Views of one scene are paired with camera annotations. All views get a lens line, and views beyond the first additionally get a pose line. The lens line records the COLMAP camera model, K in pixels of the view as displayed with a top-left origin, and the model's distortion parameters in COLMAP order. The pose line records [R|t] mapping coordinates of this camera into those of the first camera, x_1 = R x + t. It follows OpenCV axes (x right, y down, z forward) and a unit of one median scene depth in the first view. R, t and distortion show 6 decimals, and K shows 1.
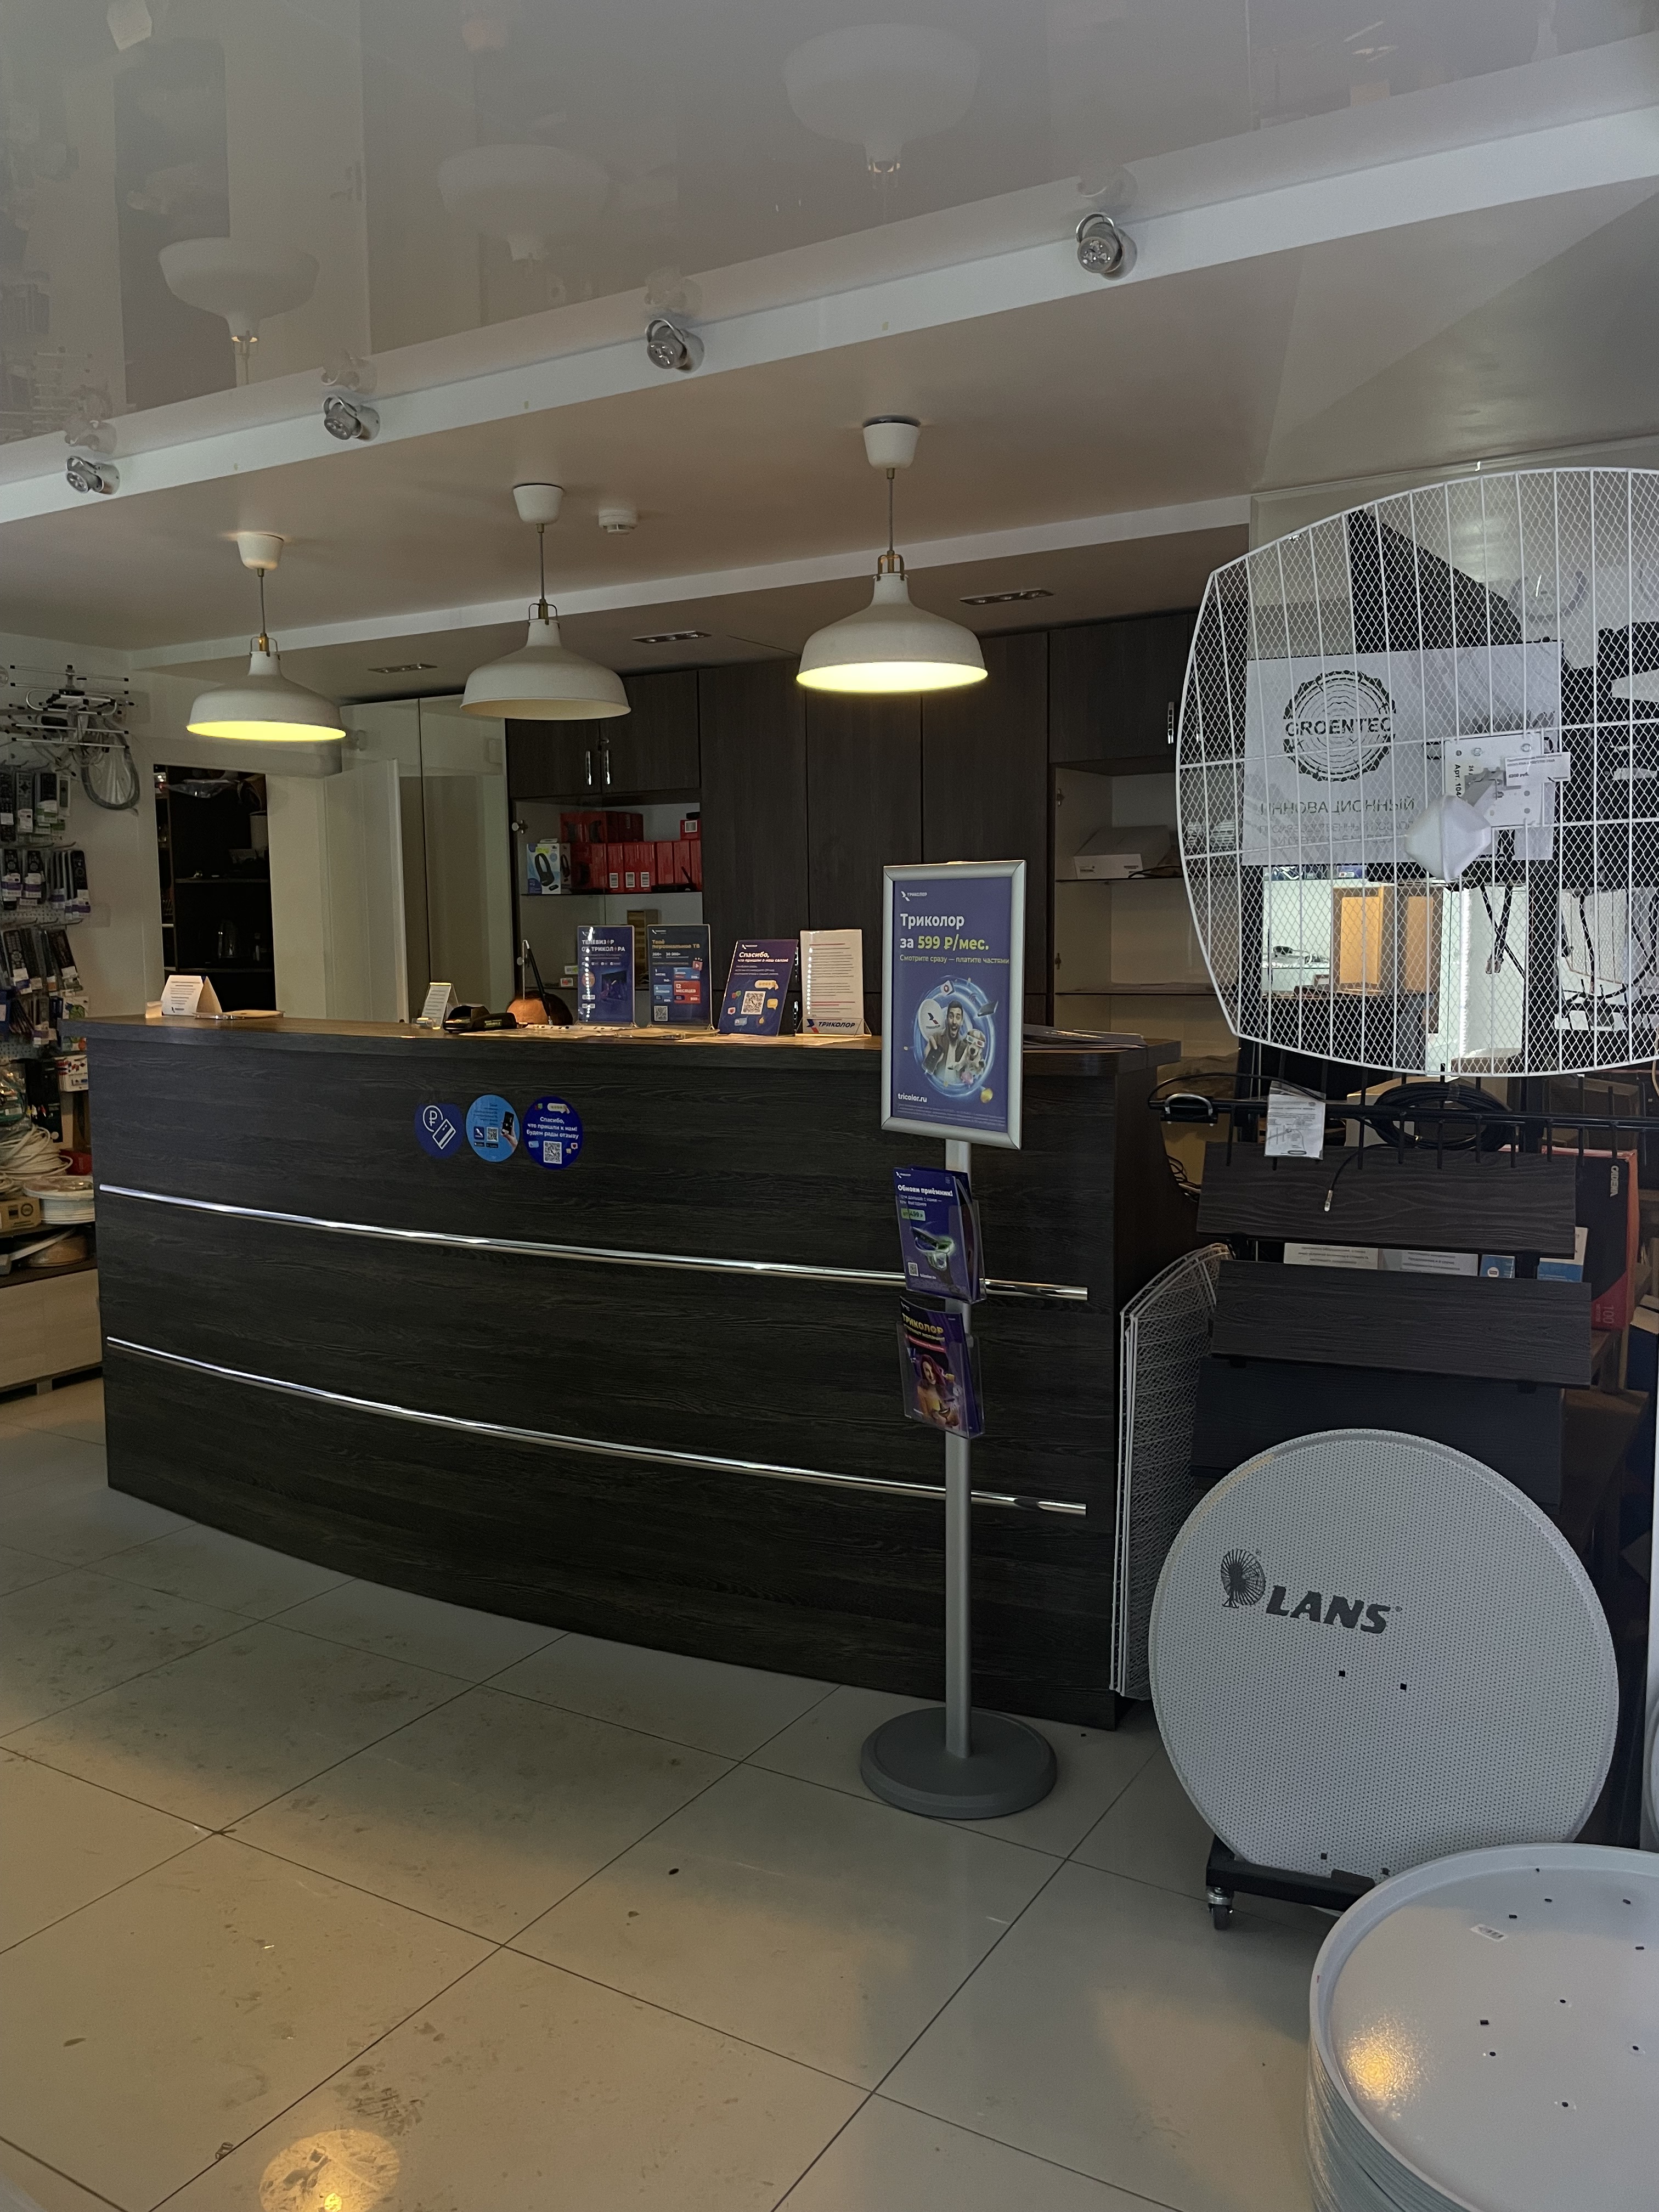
lens RADIAL K [[1695.0, 0, 832.1], [0, 1695.0, 1097.0], [0, 0, 1]] dist [0.103816, -0.153984]
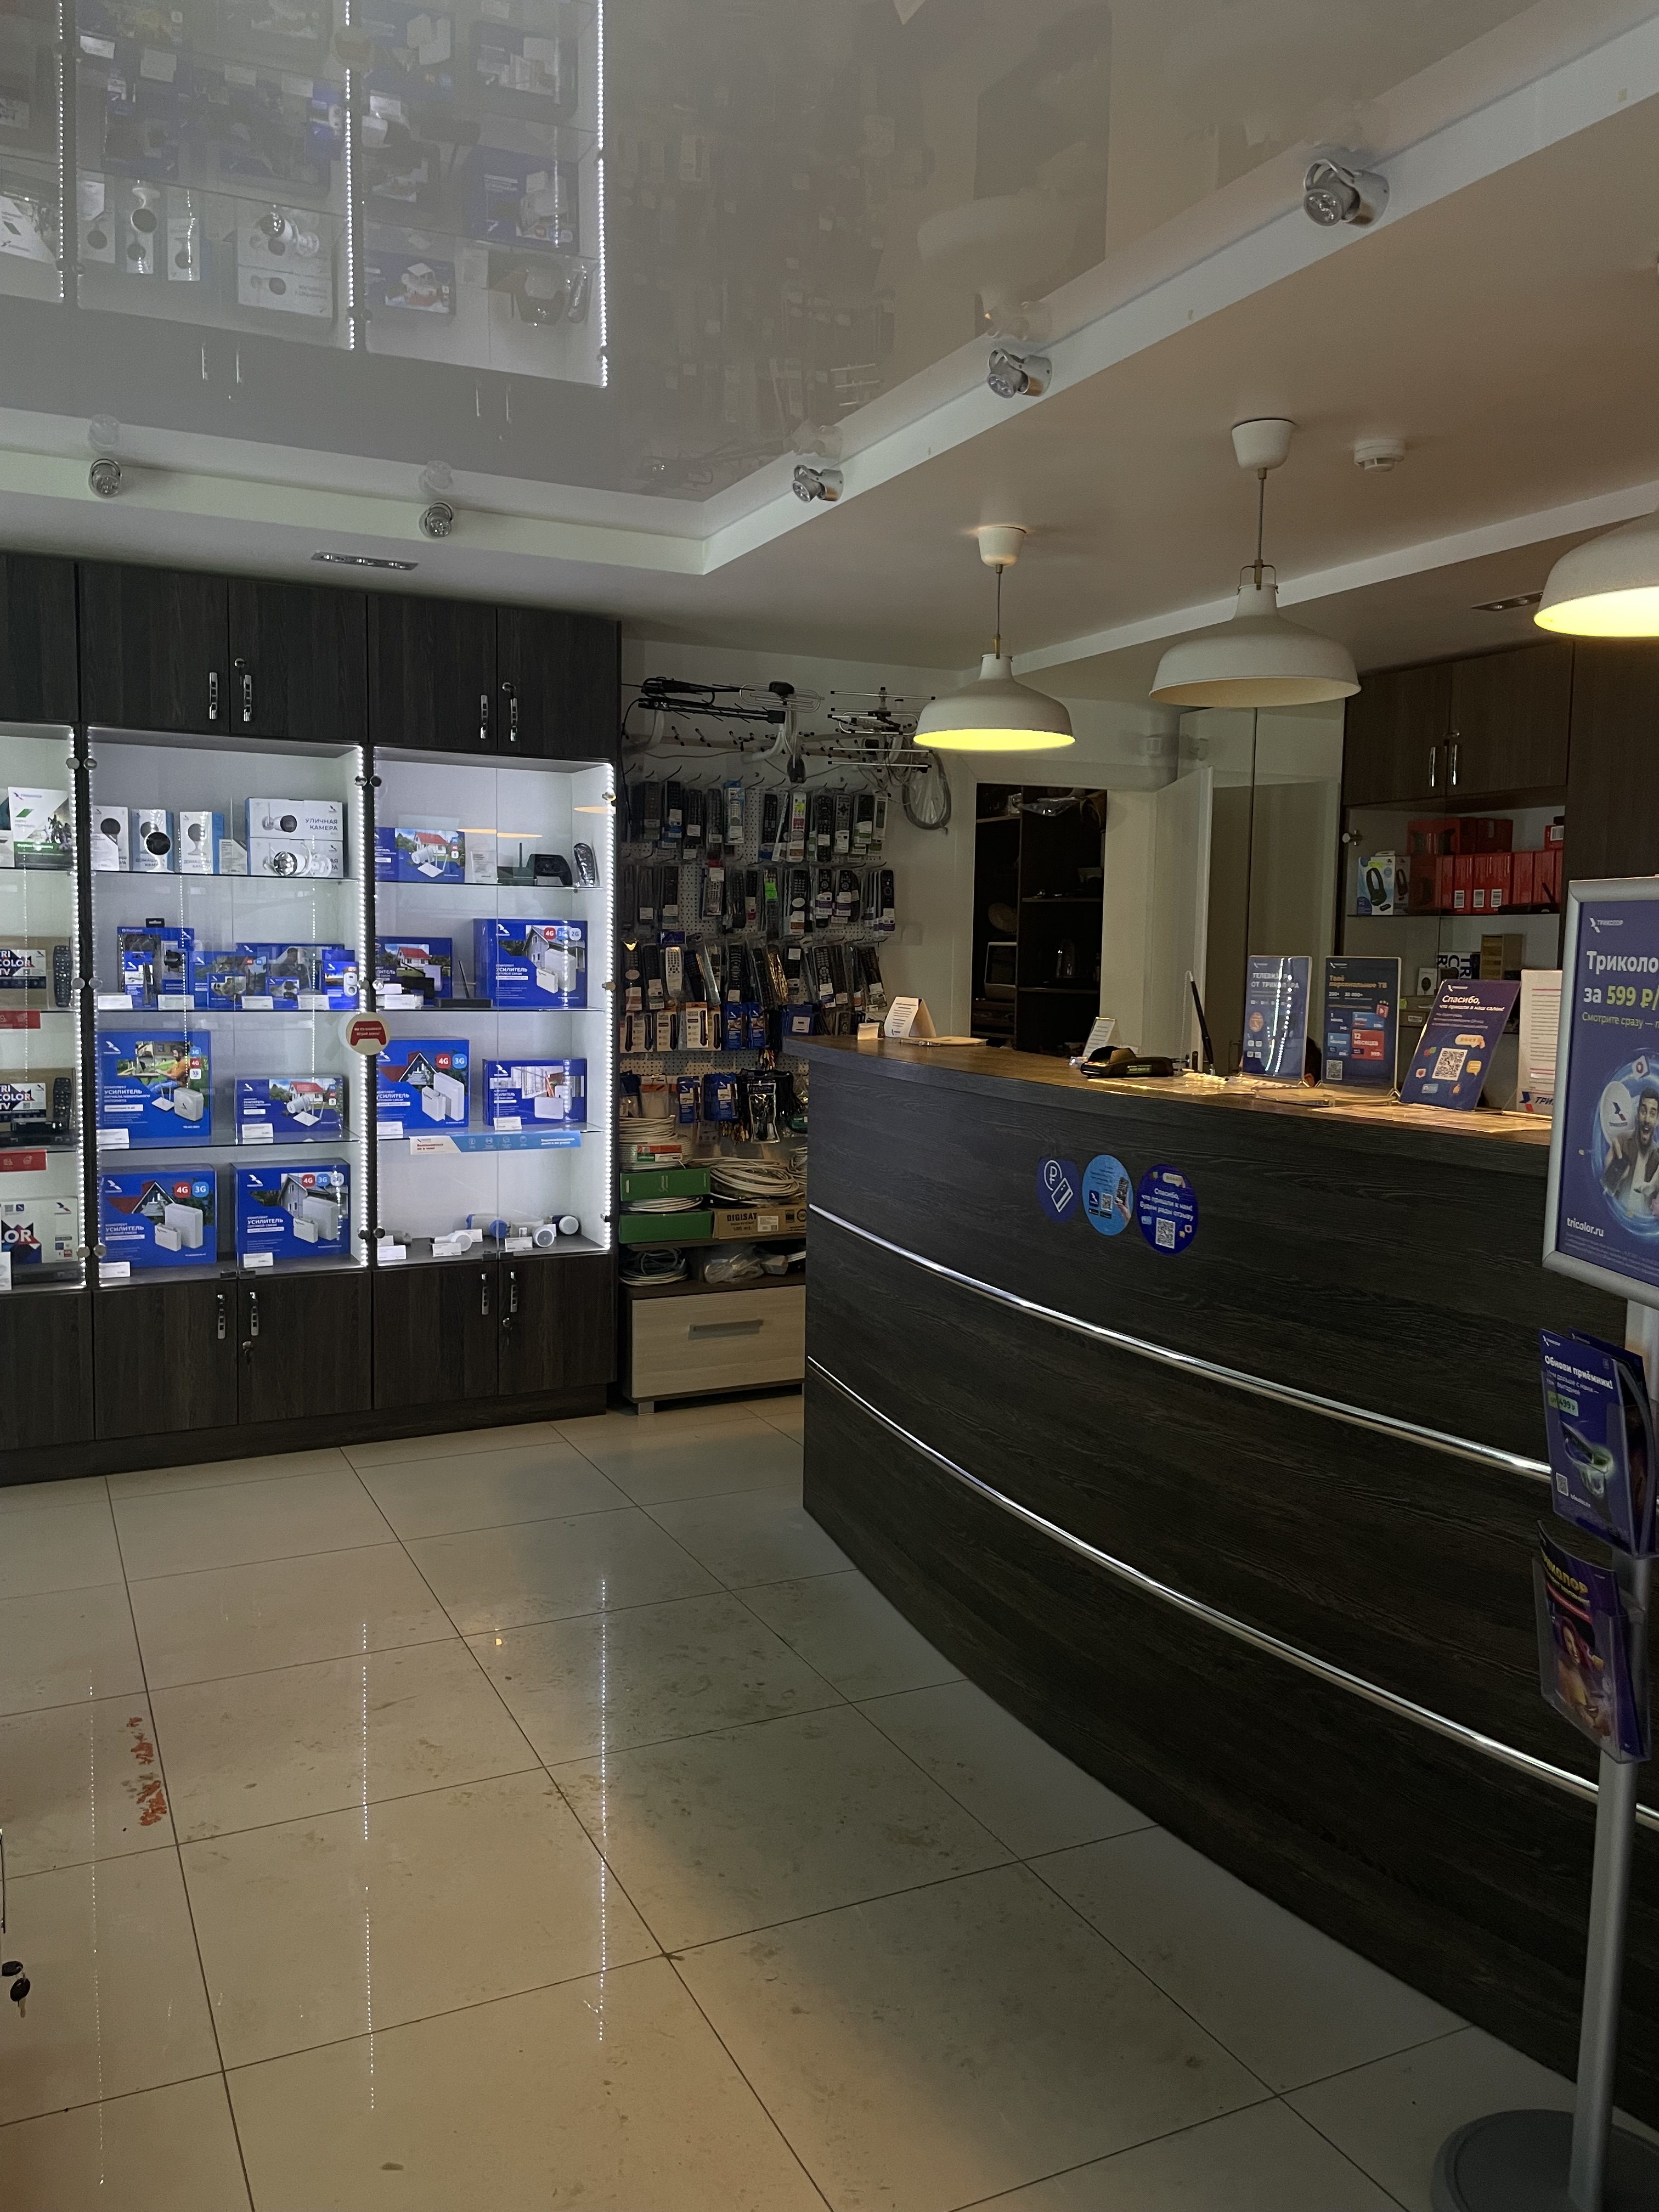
lens RADIAL K [[1683.6, 0, 811.8], [0, 1683.6, 1089.7], [0, 0, 1]] dist [0.111889, -0.177285]
pose [[0.833352, 0.070199, -0.548267, 0.133899], [-0.077869, 0.996920, 0.009285, -0.030258], [0.547230, 0.034955, 0.836252, 0.227506]]
